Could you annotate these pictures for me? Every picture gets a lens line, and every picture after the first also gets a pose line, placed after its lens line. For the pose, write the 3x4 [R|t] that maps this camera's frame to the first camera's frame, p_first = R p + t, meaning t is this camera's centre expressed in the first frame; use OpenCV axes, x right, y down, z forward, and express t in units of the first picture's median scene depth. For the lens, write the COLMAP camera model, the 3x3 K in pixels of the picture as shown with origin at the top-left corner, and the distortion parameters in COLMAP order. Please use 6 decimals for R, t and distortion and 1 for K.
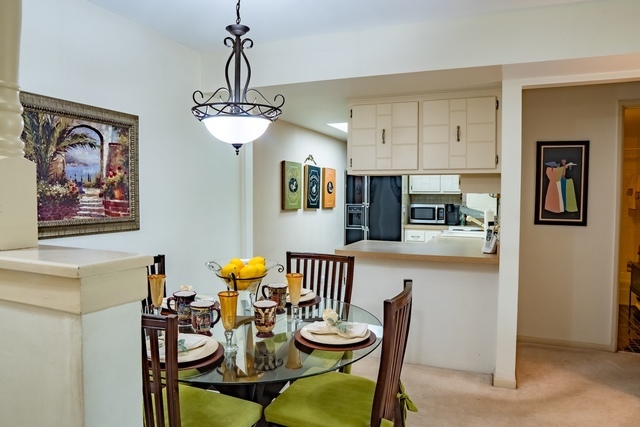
lens RADIAL K [[458.5, 0, 319.1], [0, 458.5, 209.9], [0, 0, 1]] dist [-0.008353, 0.000522]
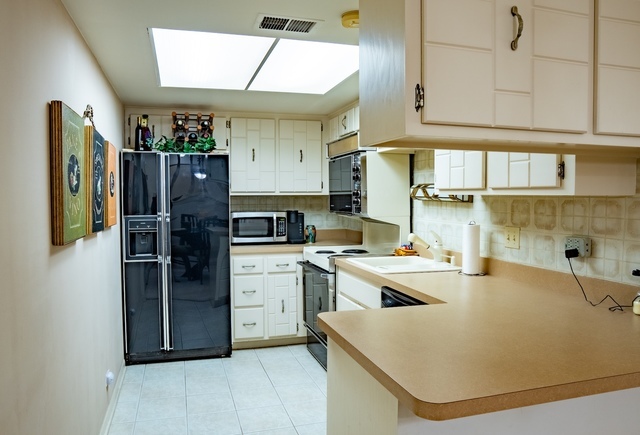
lens RADIAL K [[479.1, 0, 319.6], [0, 479.1, 215.2], [0, 0, 1]] dist [-0.059994, -0.001509]
pose [[0.785768, -0.032106, 0.617688, -0.102980], [0.027117, 0.999480, 0.017455, -0.017547], [-0.617927, 0.003034, 0.786230, 0.442535]]
